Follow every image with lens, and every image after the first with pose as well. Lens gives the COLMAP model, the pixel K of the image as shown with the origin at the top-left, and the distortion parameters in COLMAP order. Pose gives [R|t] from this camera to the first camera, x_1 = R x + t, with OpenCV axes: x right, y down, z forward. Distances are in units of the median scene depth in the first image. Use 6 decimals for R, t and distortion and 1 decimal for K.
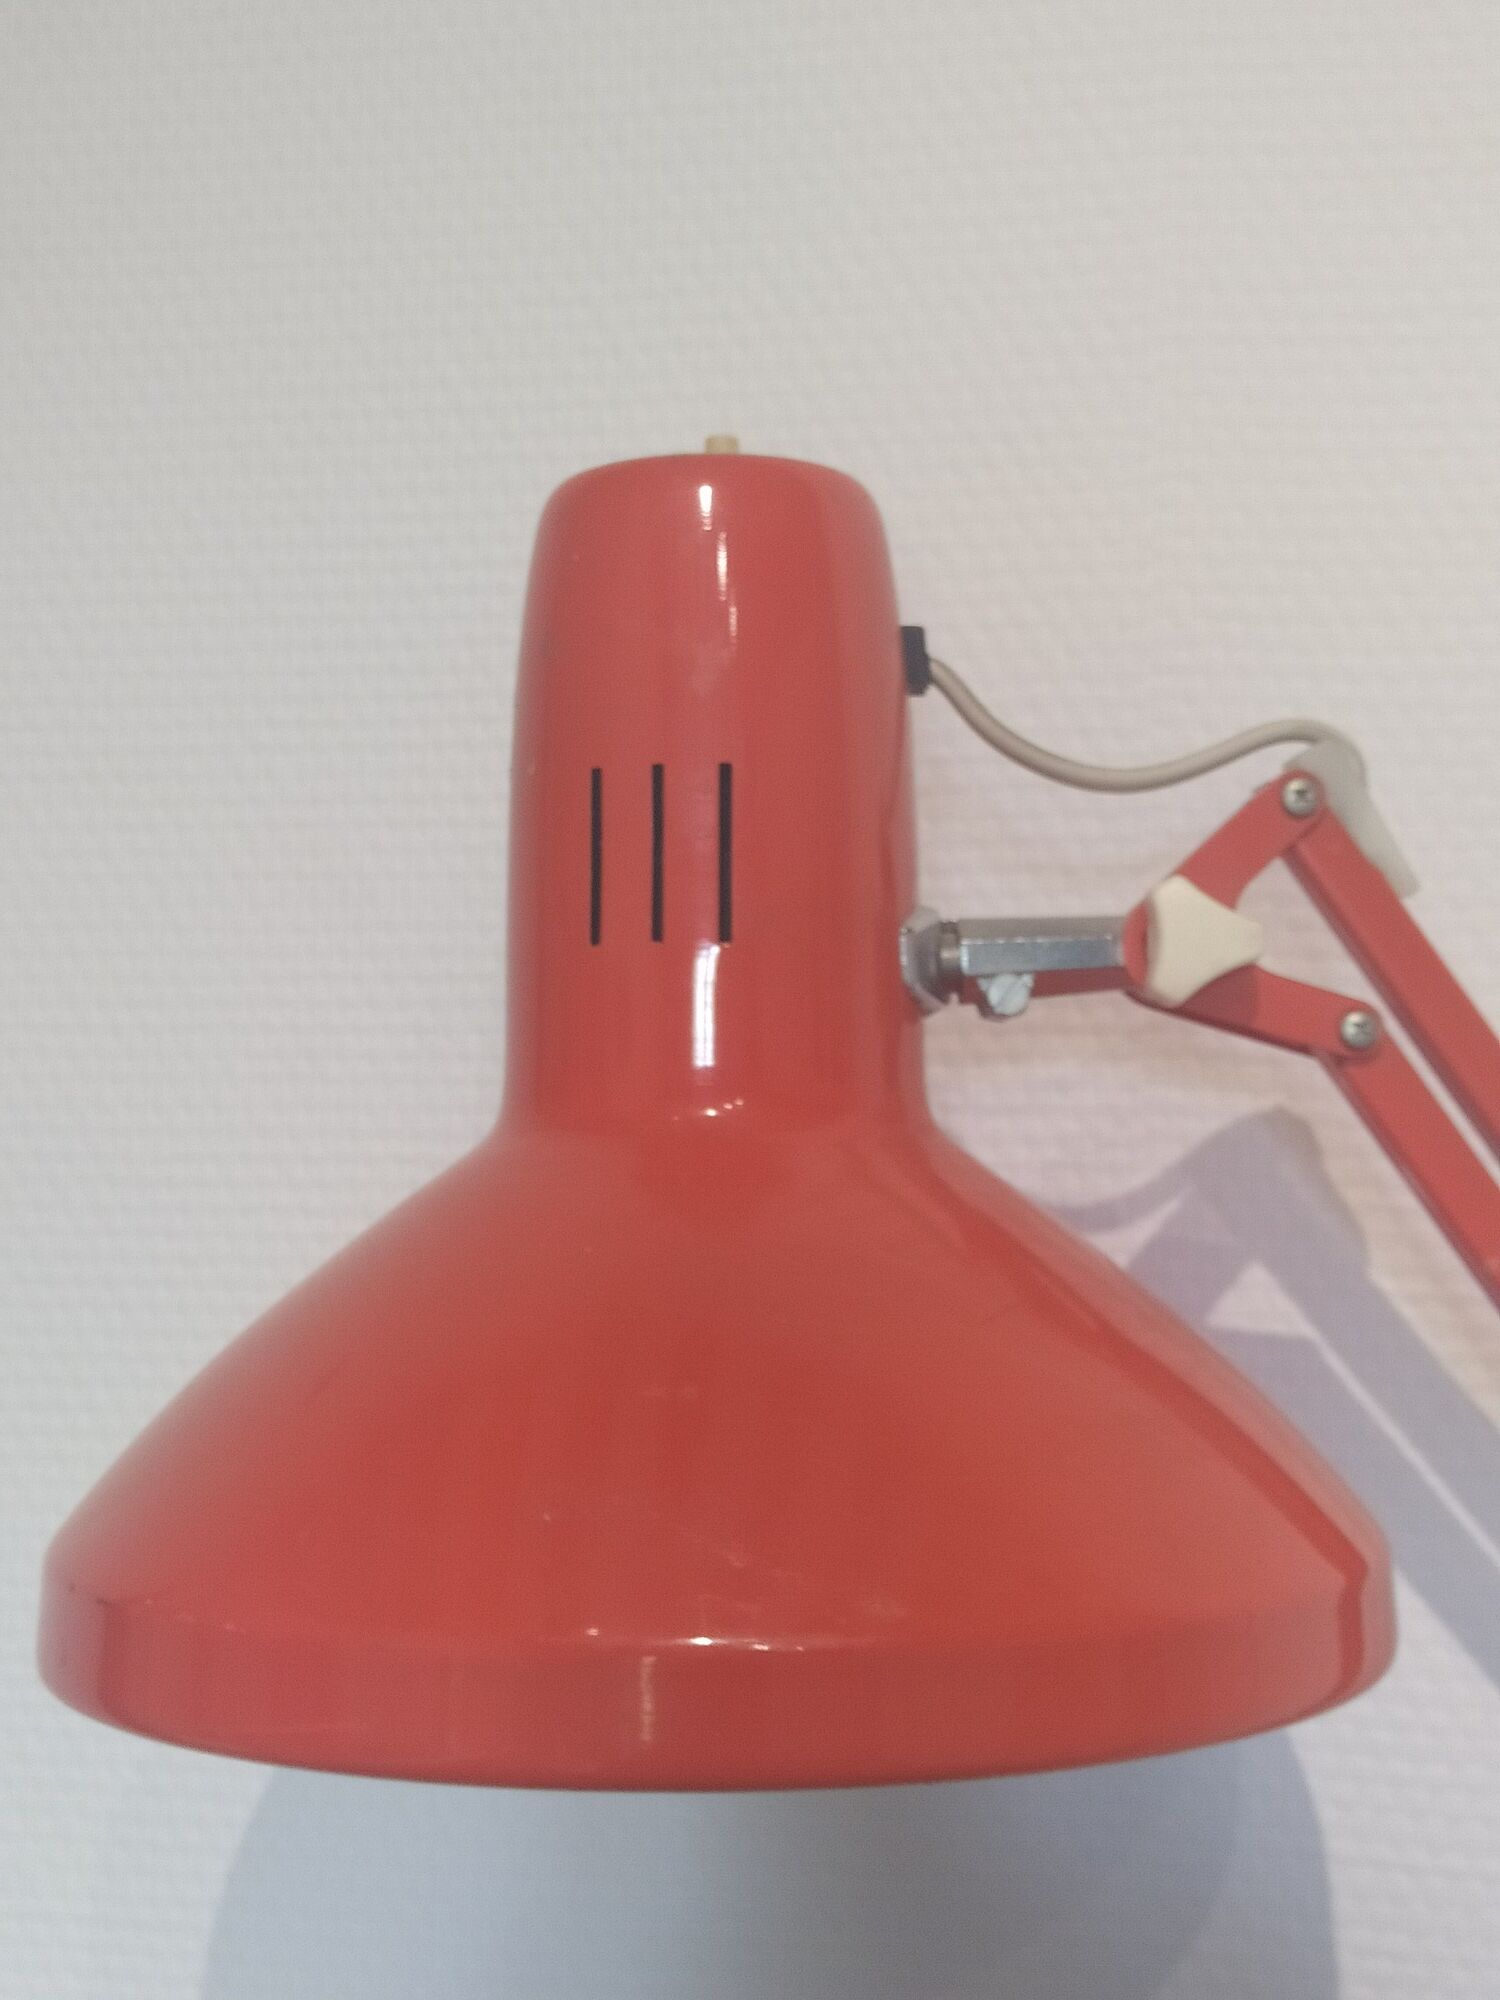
lens RADIAL K [[2838.2, 0, 757.8], [0, 2838.2, 994.3], [0, 0, 1]] dist [0.072948, 0.000000]
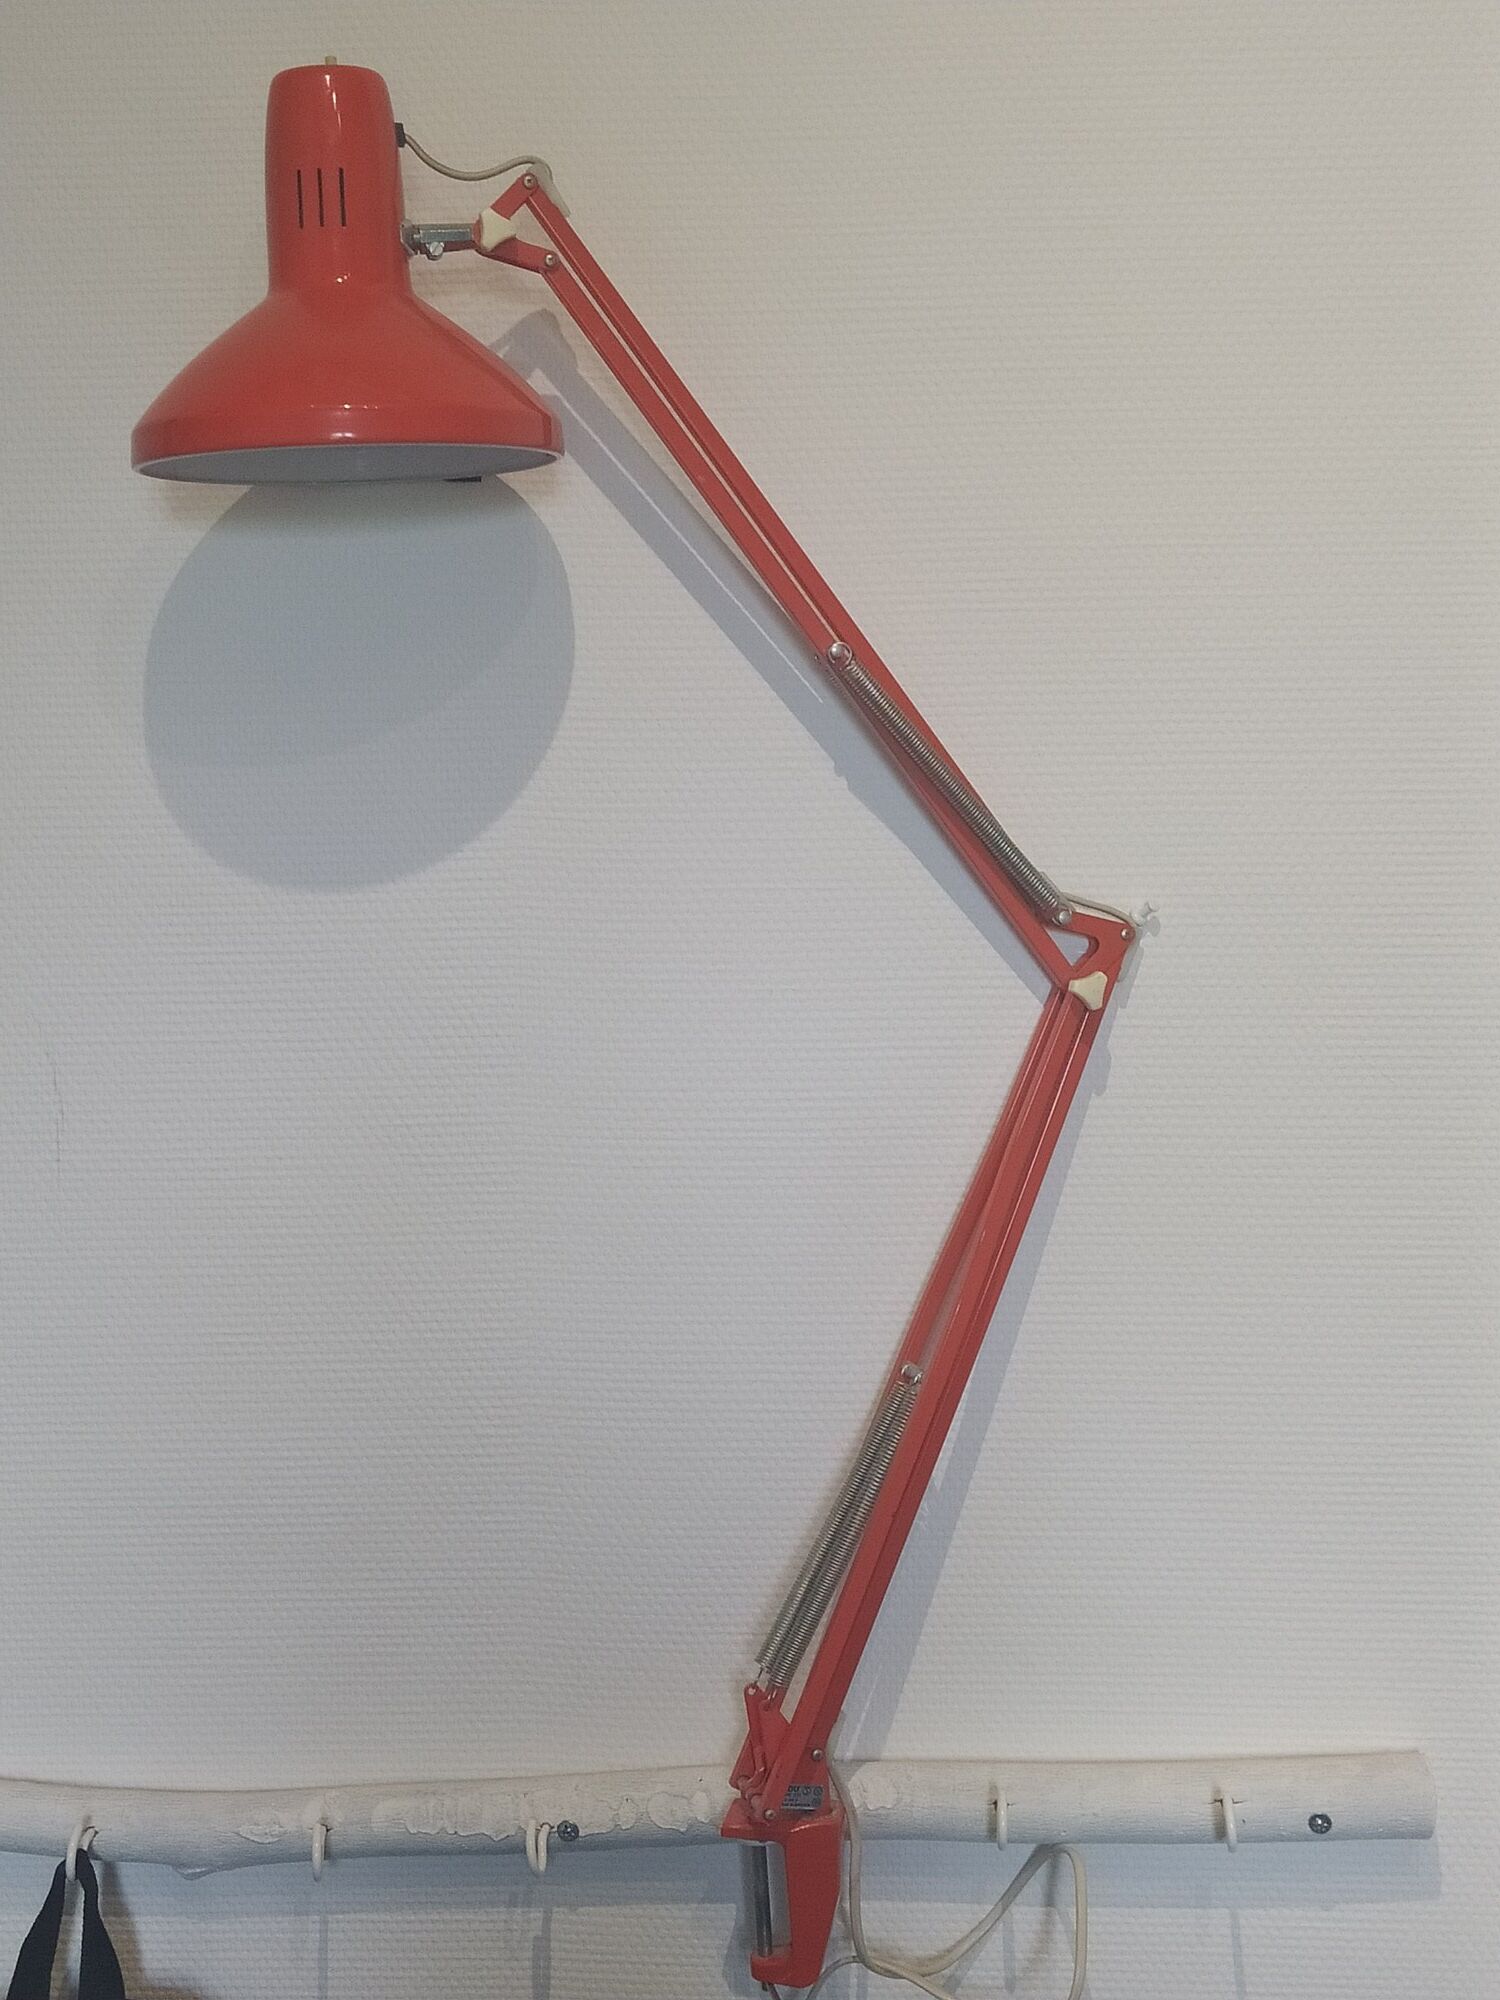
lens RADIAL K [[2838.2, 0, 742.5], [0, 2838.2, 978.8], [0, 0, 1]] dist [0.072948, 0.000000]
pose [[0.986564, -0.048230, 0.156095, -0.100508], [0.022478, 0.986417, 0.162714, 0.273983], [-0.161822, -0.157020, 0.974248, -2.103906]]
